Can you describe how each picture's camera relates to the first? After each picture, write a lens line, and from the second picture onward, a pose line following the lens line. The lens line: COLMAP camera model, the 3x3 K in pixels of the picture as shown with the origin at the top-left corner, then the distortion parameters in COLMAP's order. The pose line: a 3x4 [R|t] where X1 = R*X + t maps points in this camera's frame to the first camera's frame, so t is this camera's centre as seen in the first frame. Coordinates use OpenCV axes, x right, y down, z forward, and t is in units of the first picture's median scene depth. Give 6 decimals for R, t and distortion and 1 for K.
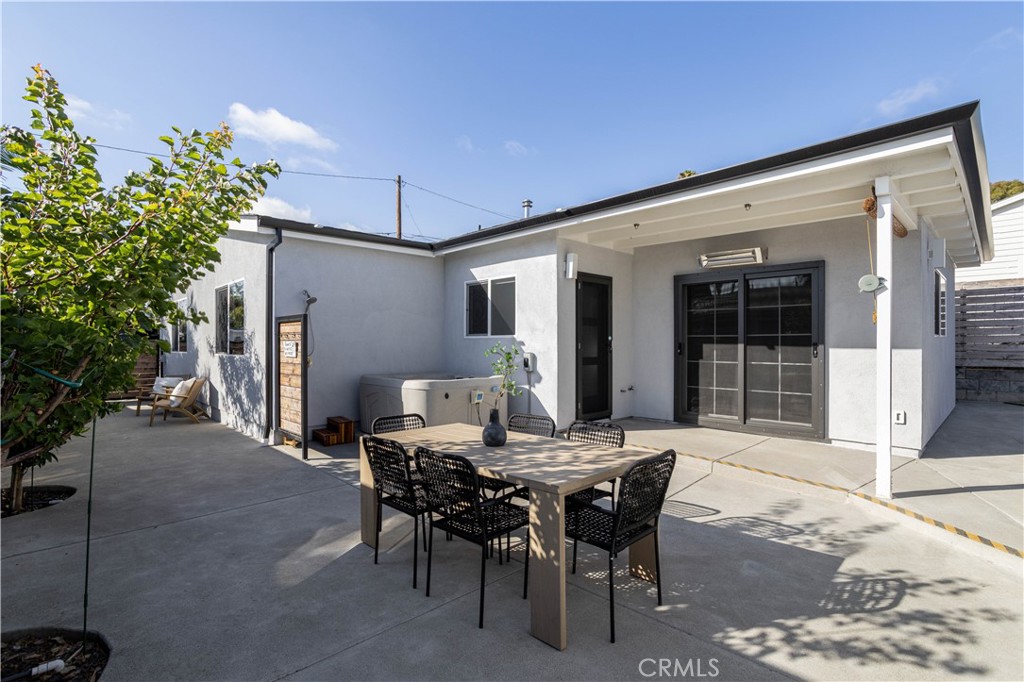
lens RADIAL K [[493.0, 0, 515.1], [0, 493.0, 341.3], [0, 0, 1]] dist [-0.023168, 0.000741]
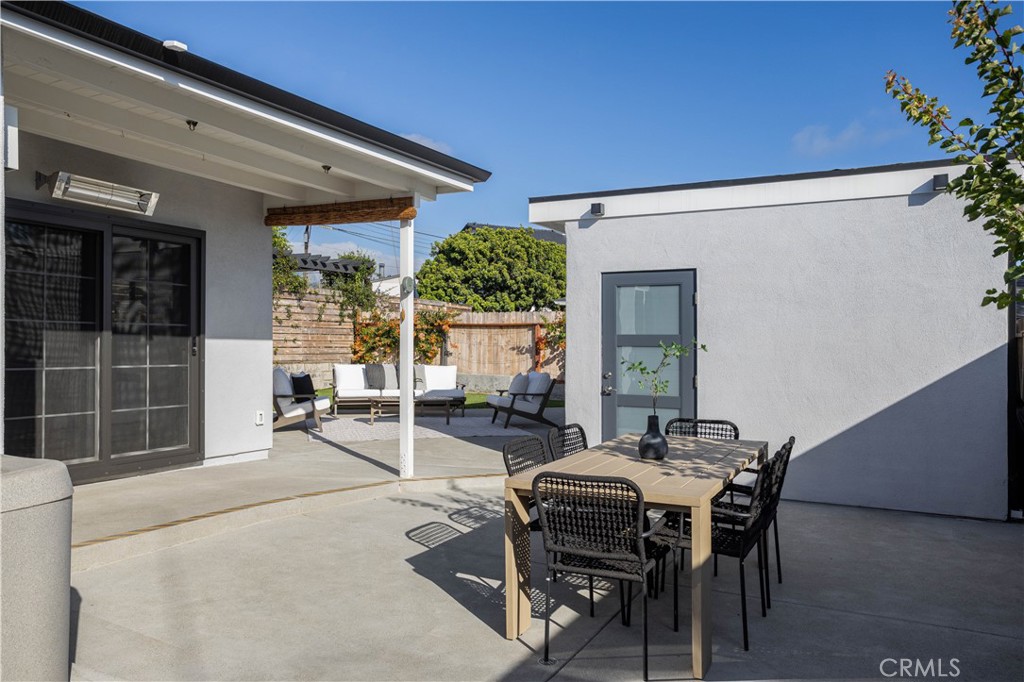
lens RADIAL K [[717.1, 0, 512.1], [0, 717.1, 340.4], [0, 0, 1]] dist [-0.007102, -0.001716]
pose [[-0.290150, -0.000552, 0.956981, -0.607868], [-0.012814, 0.999912, -0.003308, 0.006426], [-0.956895, -0.013223, -0.290132, 0.844023]]
